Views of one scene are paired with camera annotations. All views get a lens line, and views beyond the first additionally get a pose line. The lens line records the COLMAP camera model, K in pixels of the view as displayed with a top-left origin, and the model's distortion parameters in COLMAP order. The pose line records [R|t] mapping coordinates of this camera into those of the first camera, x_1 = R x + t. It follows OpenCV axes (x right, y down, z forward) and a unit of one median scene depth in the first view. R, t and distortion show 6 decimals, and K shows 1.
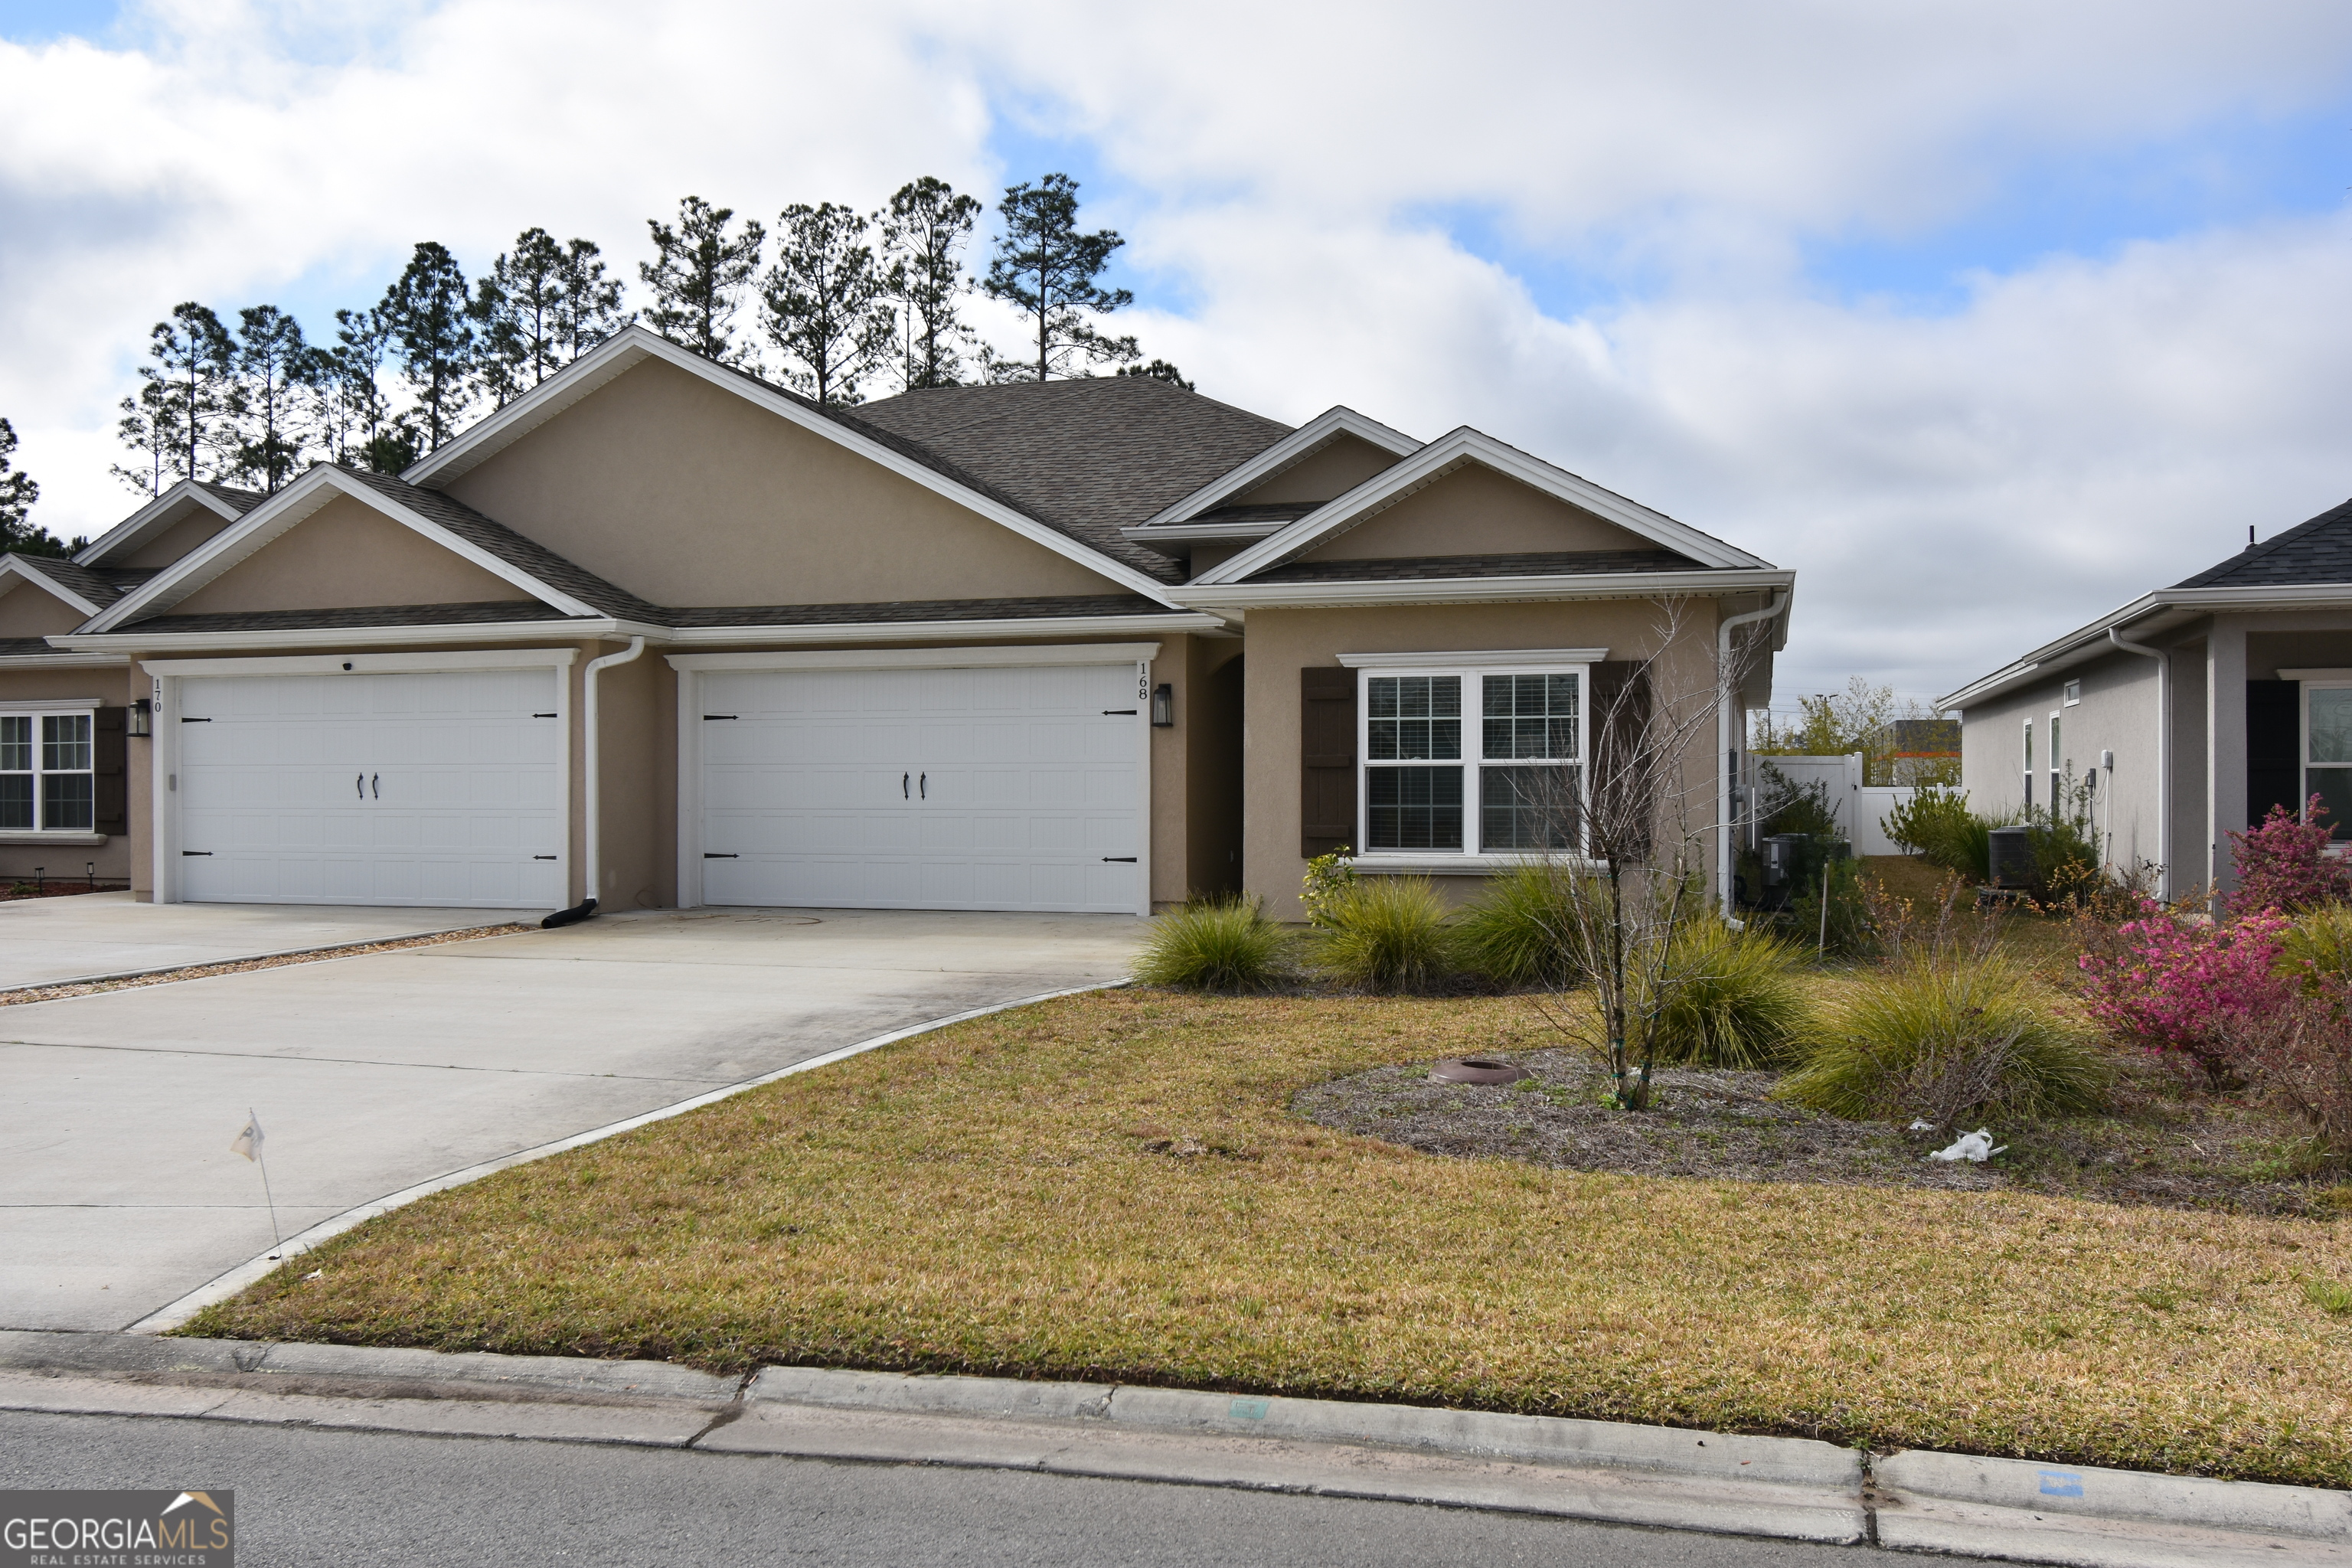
lens RADIAL K [[2002.3, 0, 1176.0], [0, 2002.3, 784.0], [0, 0, 1]] dist [-0.010625, 0.008022]
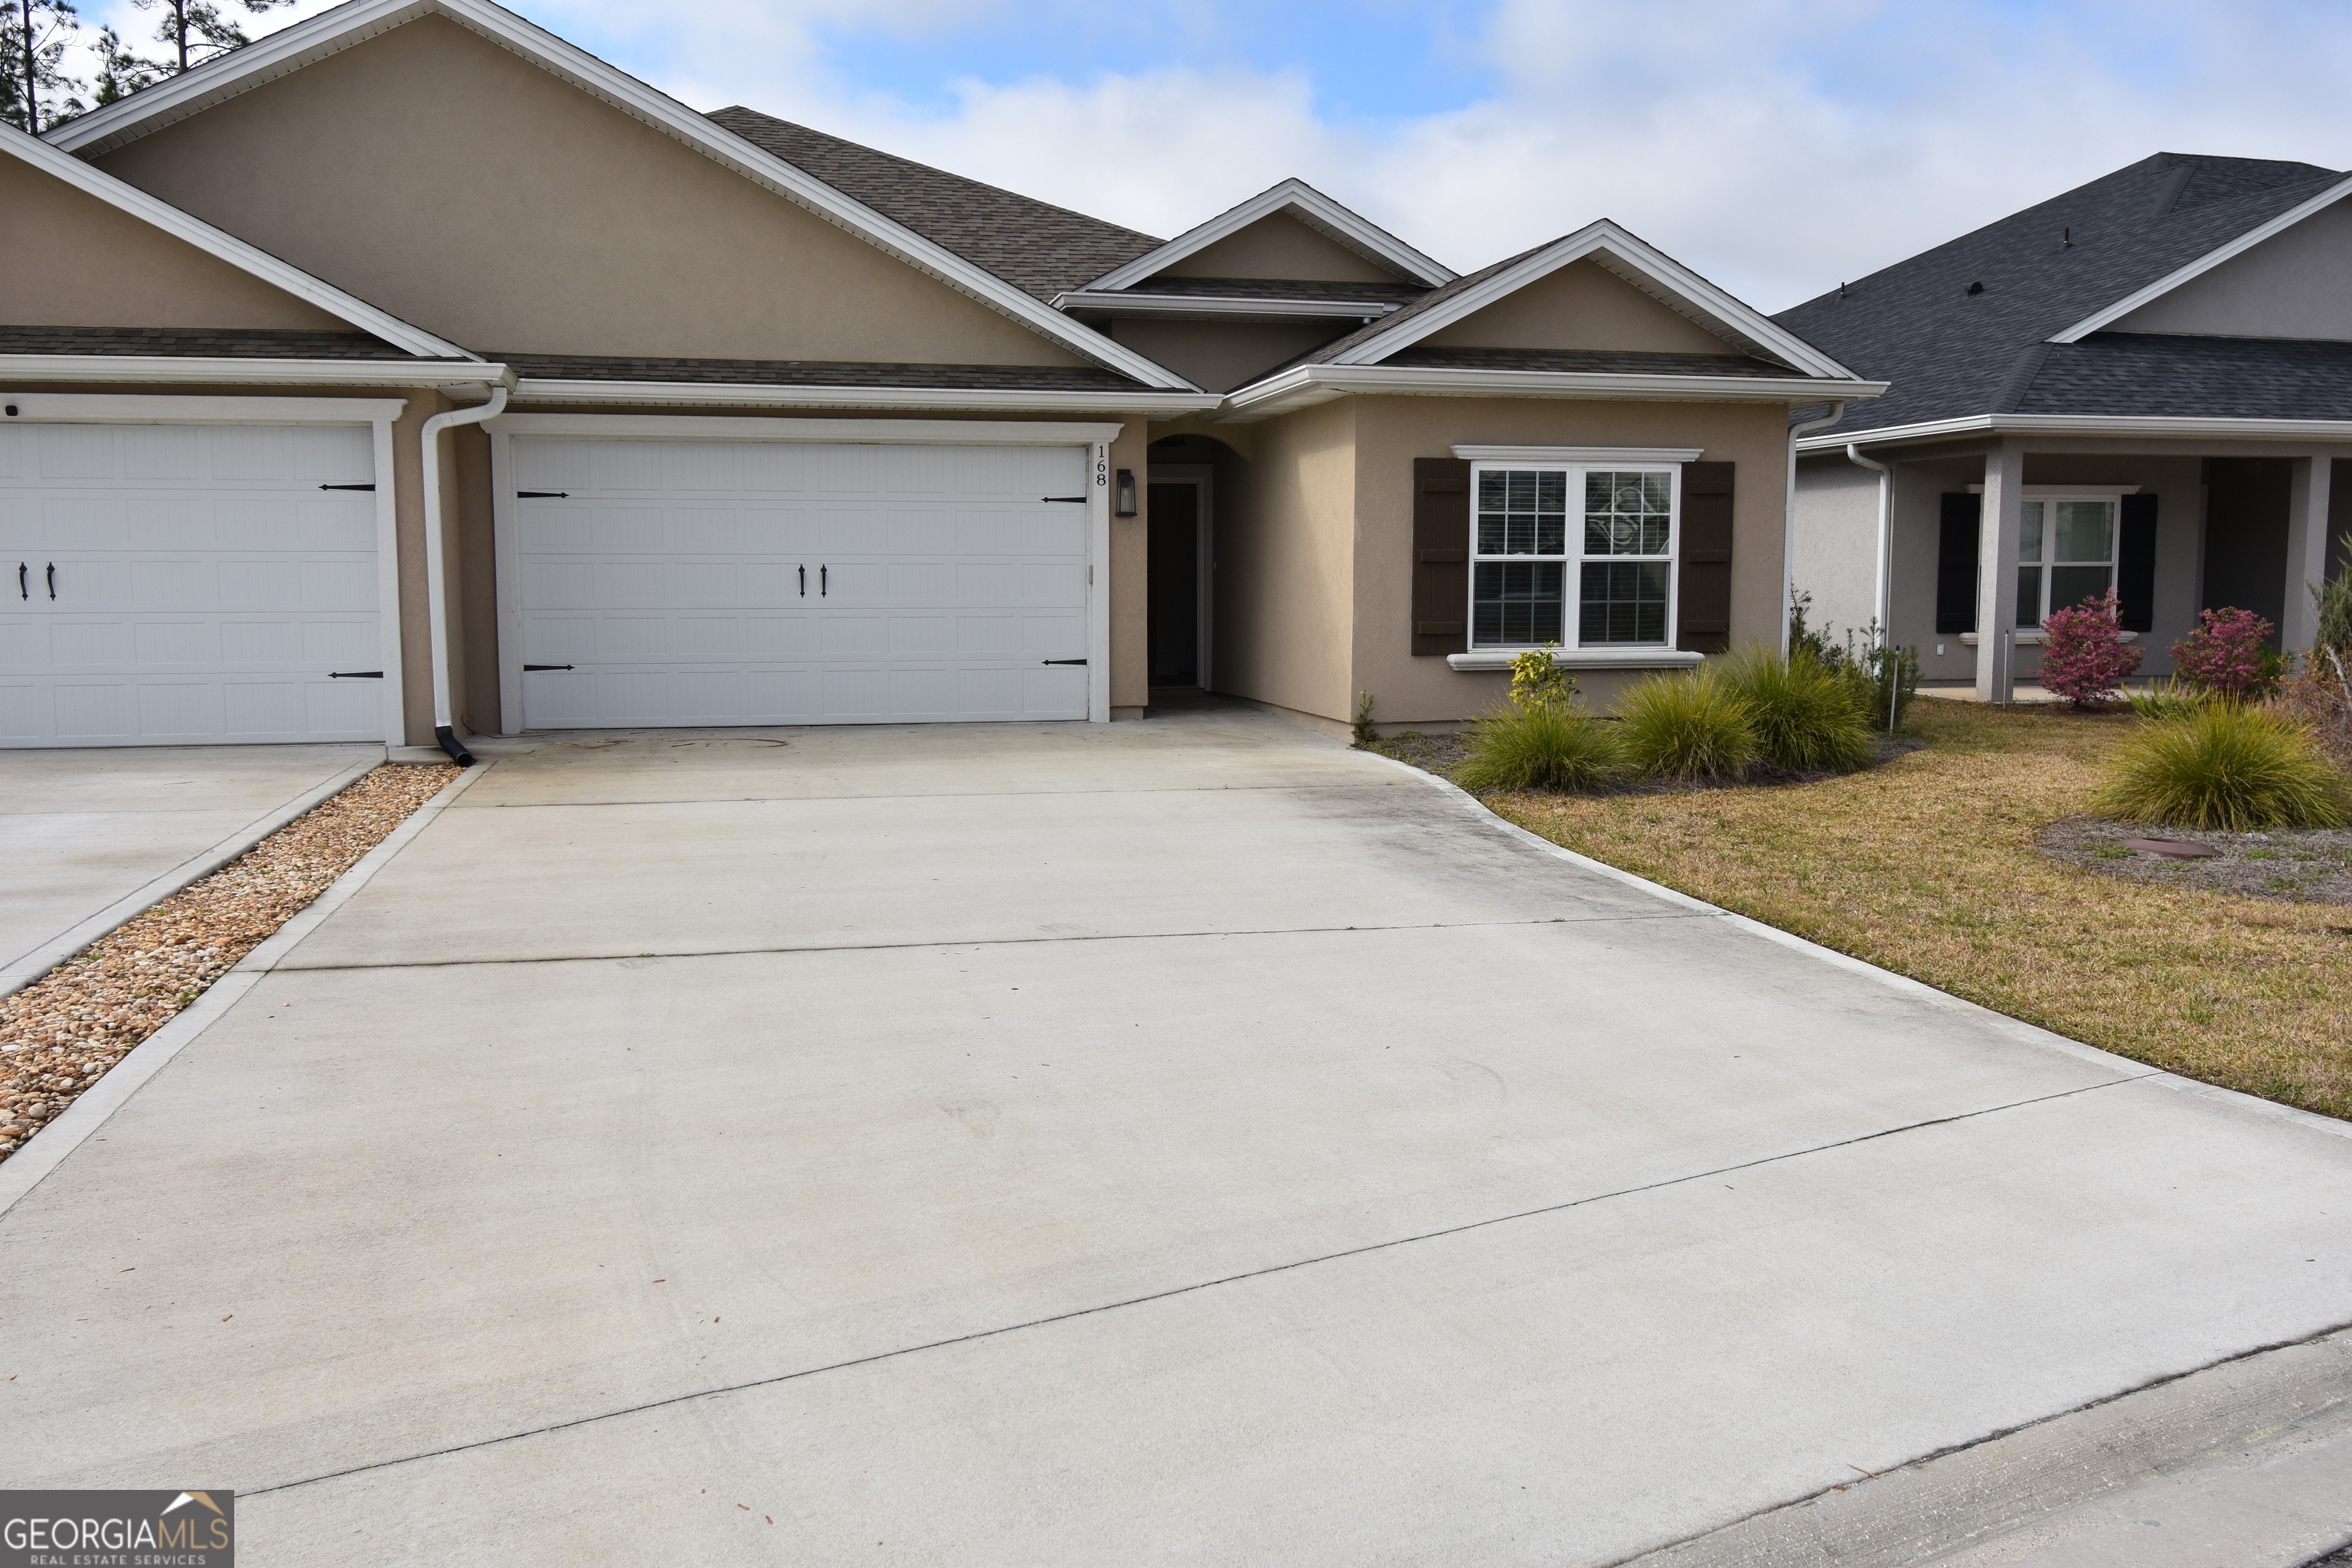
lens RADIAL K [[2002.3, 0, 1176.0], [0, 2002.3, 784.0], [0, 0, 1]] dist [-0.010625, 0.008022]
pose [[0.856815, -0.052078, 0.512987, -0.542433], [-0.000916, 0.994731, 0.102514, -0.000579], [-0.515623, -0.088305, 0.852253, 0.226438]]
